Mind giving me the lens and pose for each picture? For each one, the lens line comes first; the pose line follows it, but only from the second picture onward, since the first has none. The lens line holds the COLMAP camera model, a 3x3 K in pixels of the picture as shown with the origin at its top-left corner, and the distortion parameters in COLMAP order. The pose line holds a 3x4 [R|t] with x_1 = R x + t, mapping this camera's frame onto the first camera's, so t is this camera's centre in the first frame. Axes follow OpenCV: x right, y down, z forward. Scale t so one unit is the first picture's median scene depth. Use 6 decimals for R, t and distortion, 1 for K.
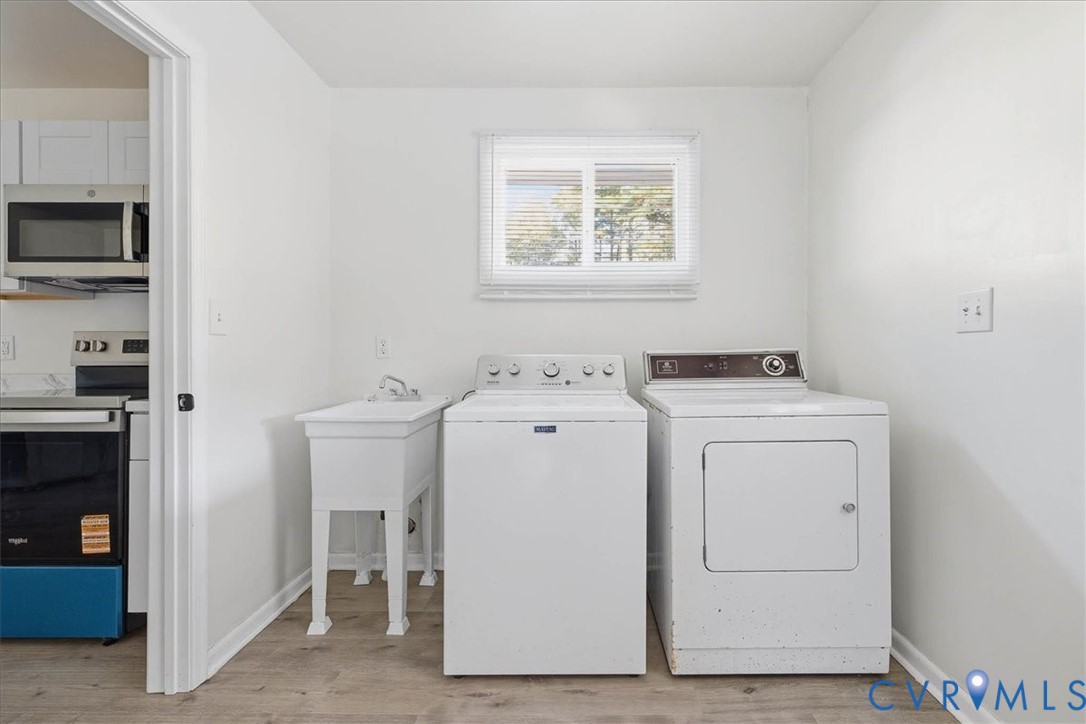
lens RADIAL K [[463.2, 0, 545.1], [0, 463.2, 364.6], [0, 0, 1]] dist [0.003661, 0.000039]
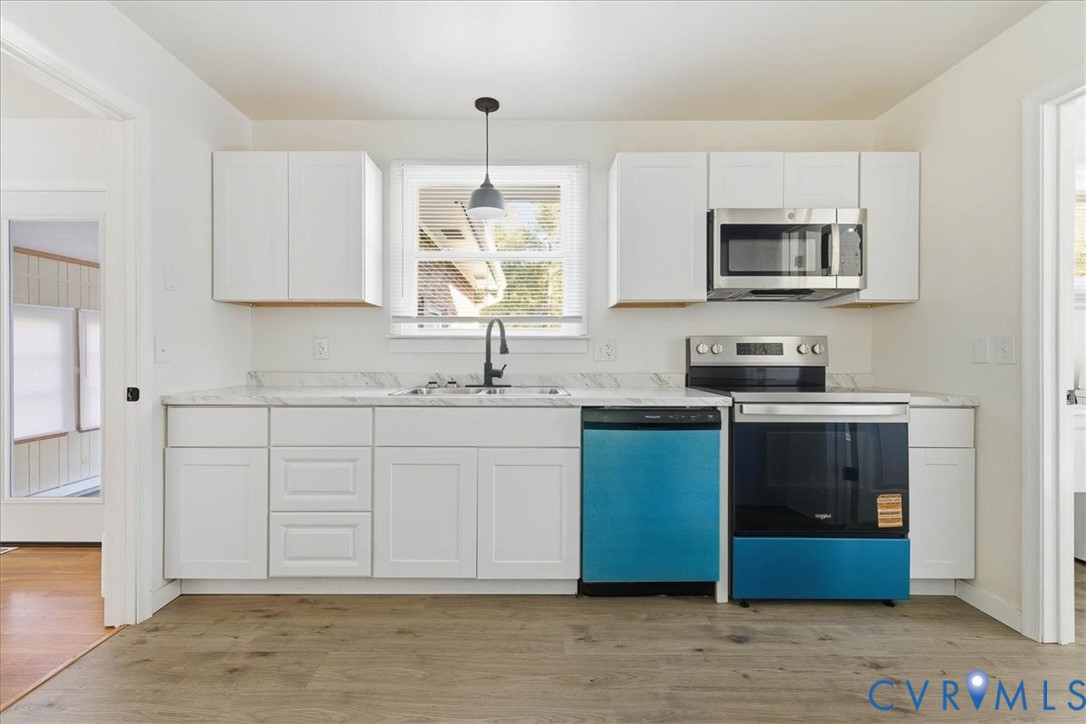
lens RADIAL K [[463.2, 0, 540.8], [0, 463.2, 360.9], [0, 0, 1]] dist [0.003661, 0.000039]
pose [[0.999997, 0.000515, -0.002484, -1.838844], [-0.000533, 0.999974, -0.007198, -0.002269], [0.002480, 0.007199, 0.999971, -0.169195]]
